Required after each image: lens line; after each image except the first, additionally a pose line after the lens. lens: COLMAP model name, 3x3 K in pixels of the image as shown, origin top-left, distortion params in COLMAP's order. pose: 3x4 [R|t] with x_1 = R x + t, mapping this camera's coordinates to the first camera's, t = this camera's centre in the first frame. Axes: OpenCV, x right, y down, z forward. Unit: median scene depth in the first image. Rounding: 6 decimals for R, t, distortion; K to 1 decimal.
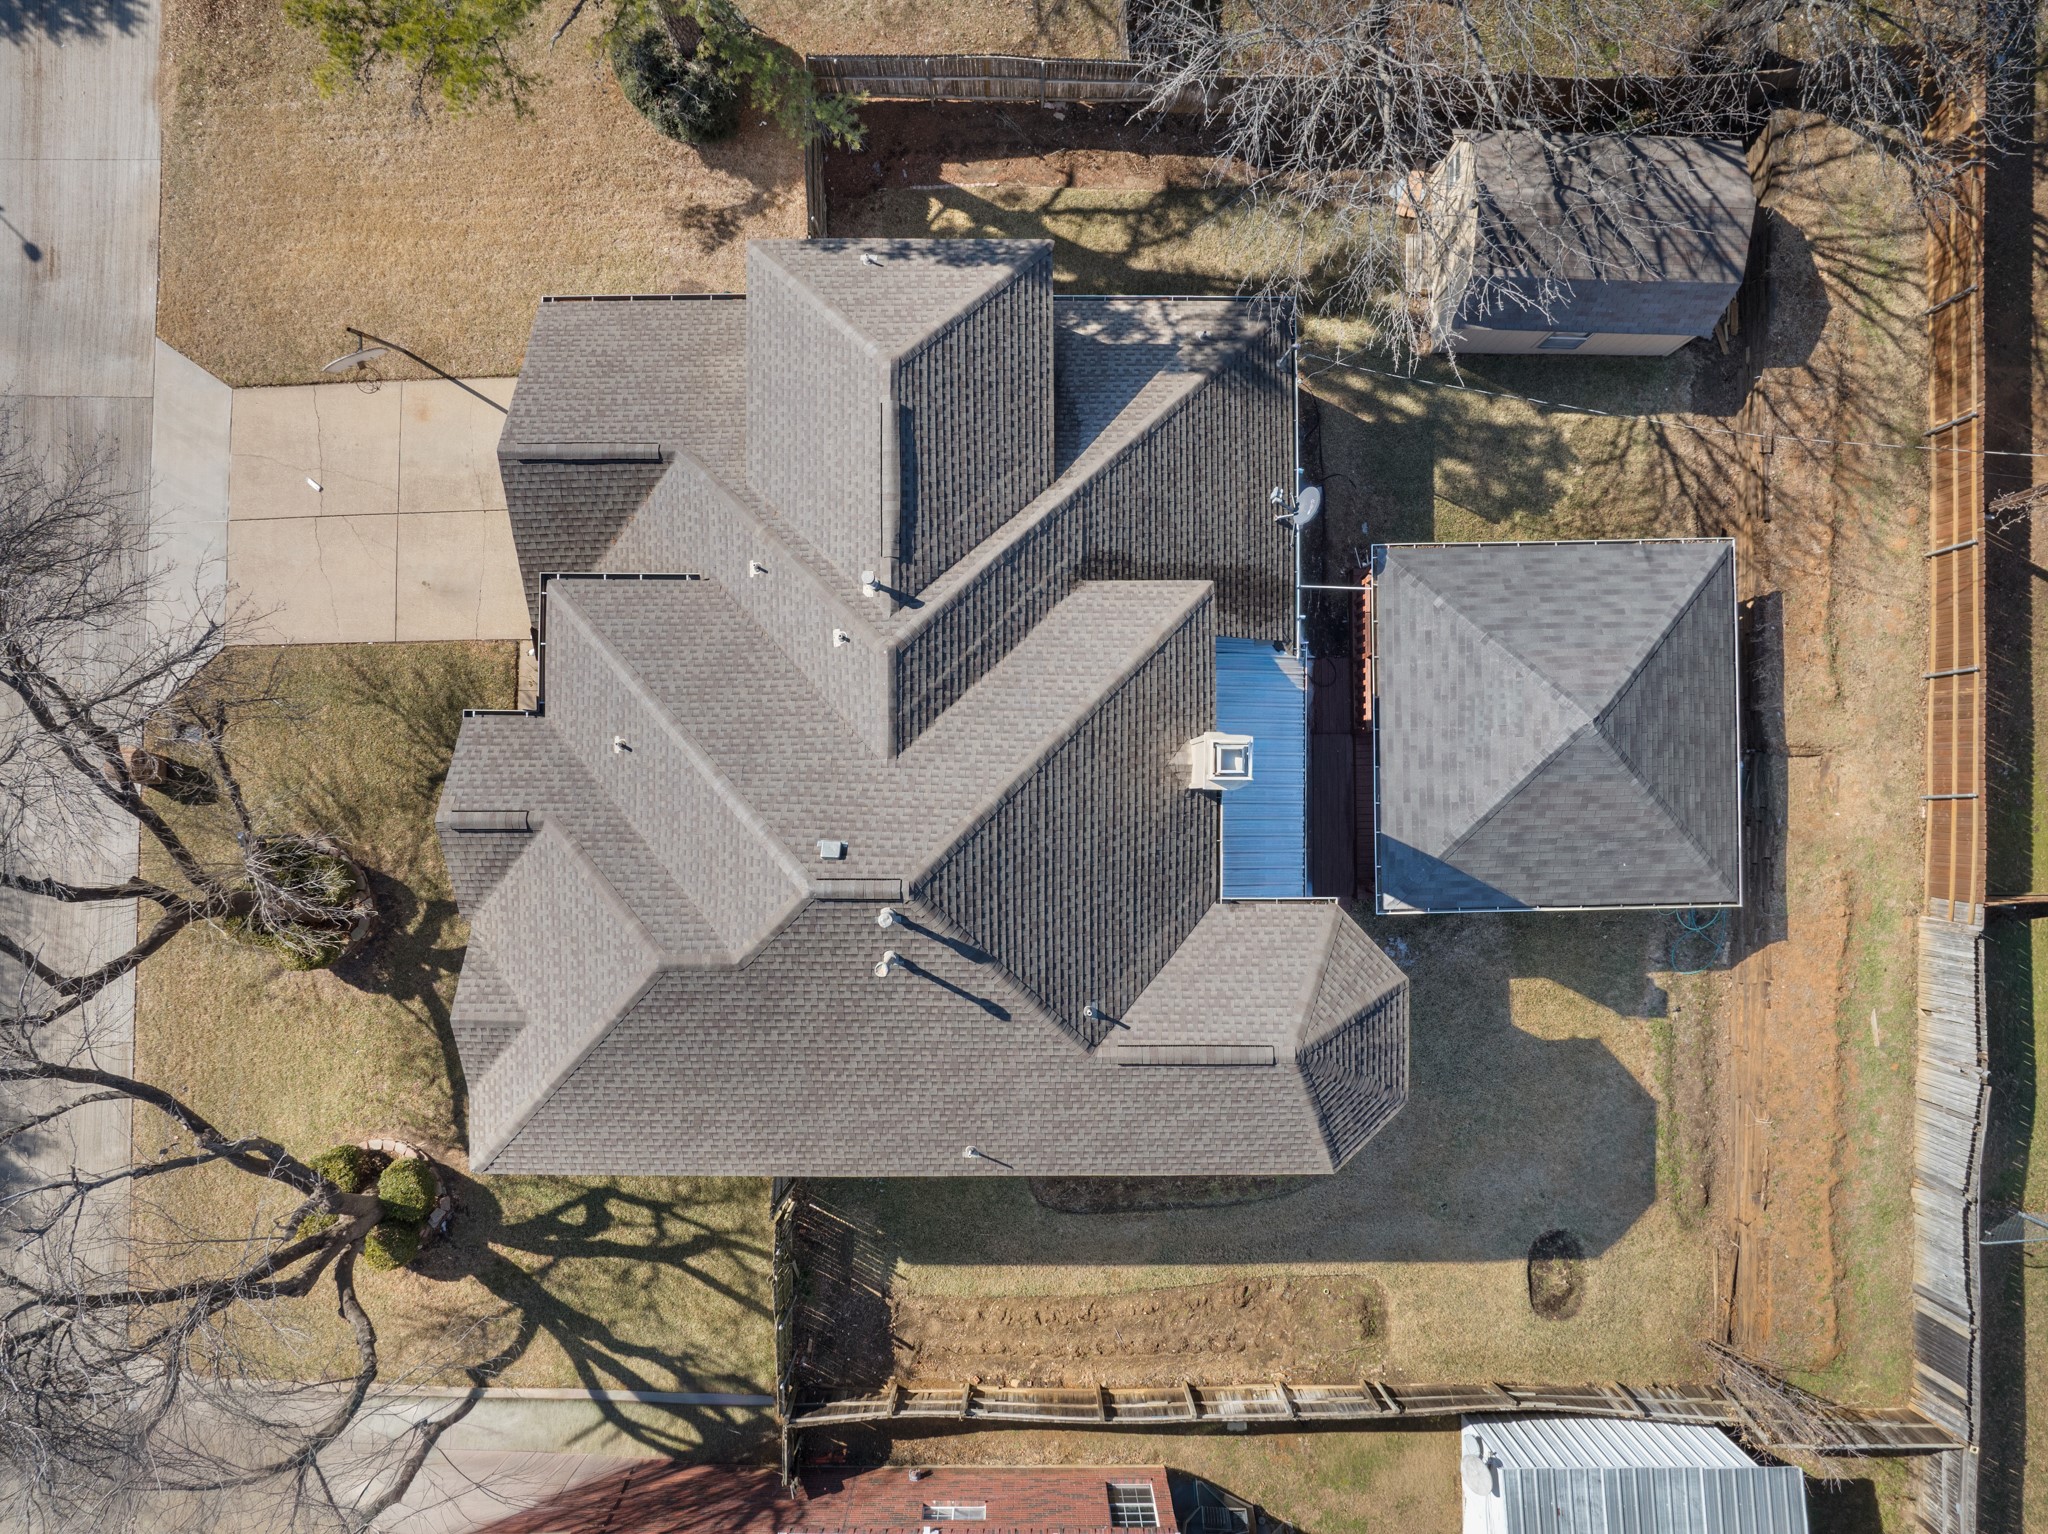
lens RADIAL K [[1452.9, 0, 1027.5], [0, 1452.9, 764.9], [0, 0, 1]] dist [-0.028165, -0.001594]
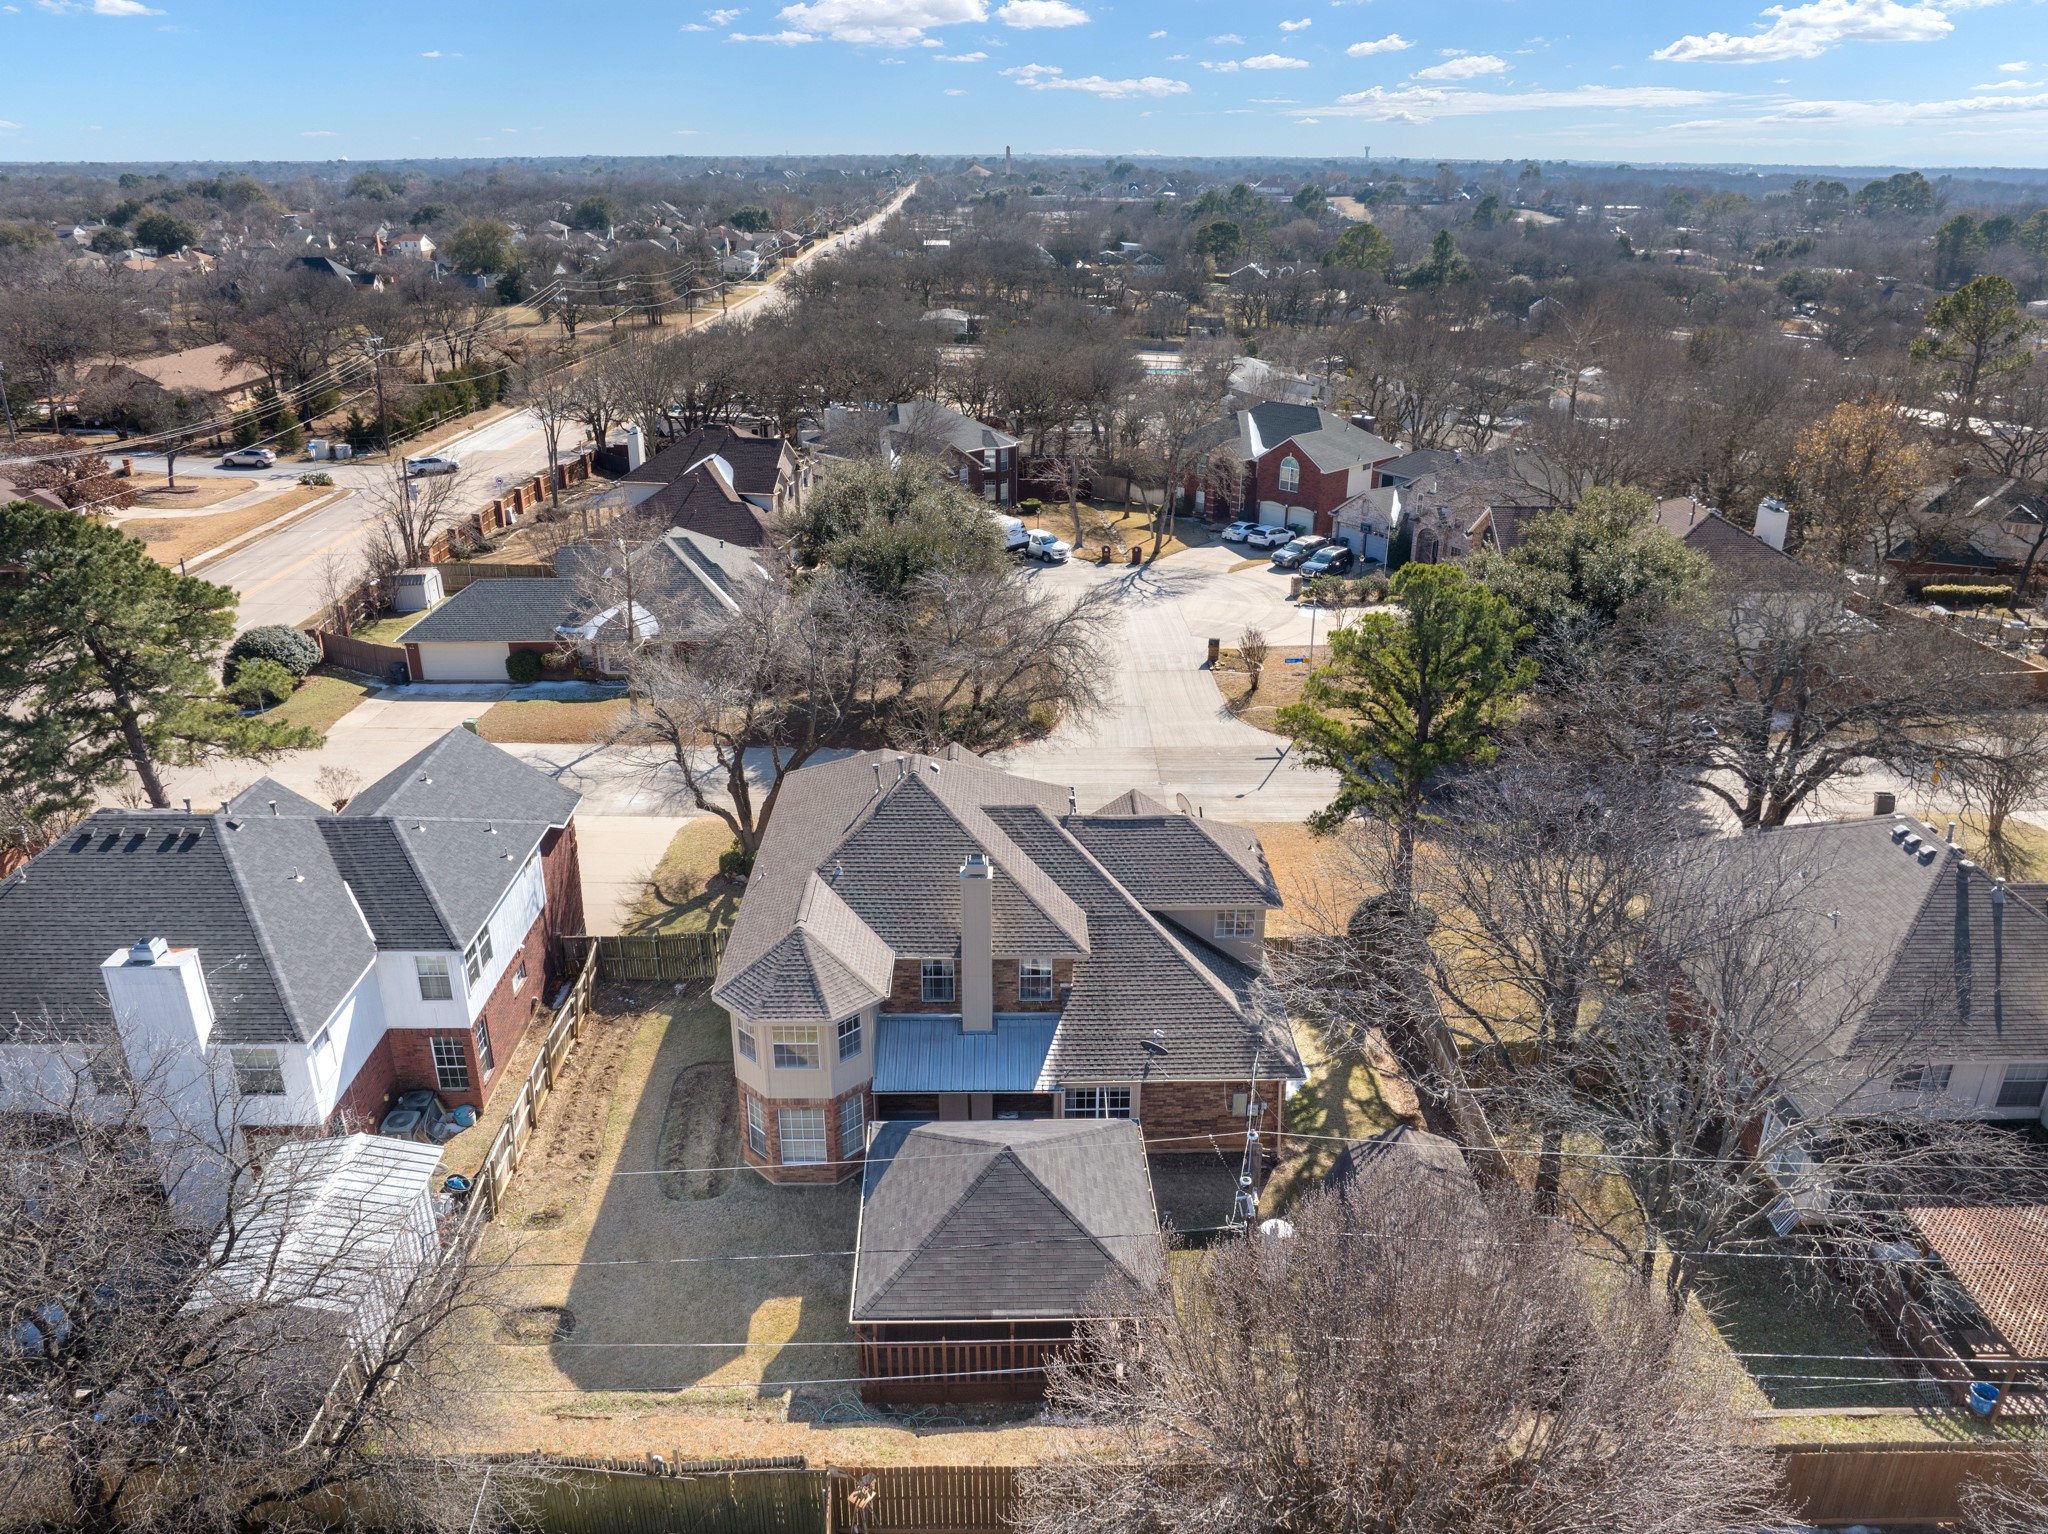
lens RADIAL K [[1452.9, 0, 1027.5], [0, 1452.9, 764.9], [0, 0, 1]] dist [-0.028165, -0.001594]
pose [[0.020925, 0.385016, -0.922673, 1.395717], [-0.999751, 0.015264, -0.016304, -0.030687], [0.007806, 0.922784, 0.385239, 0.163755]]
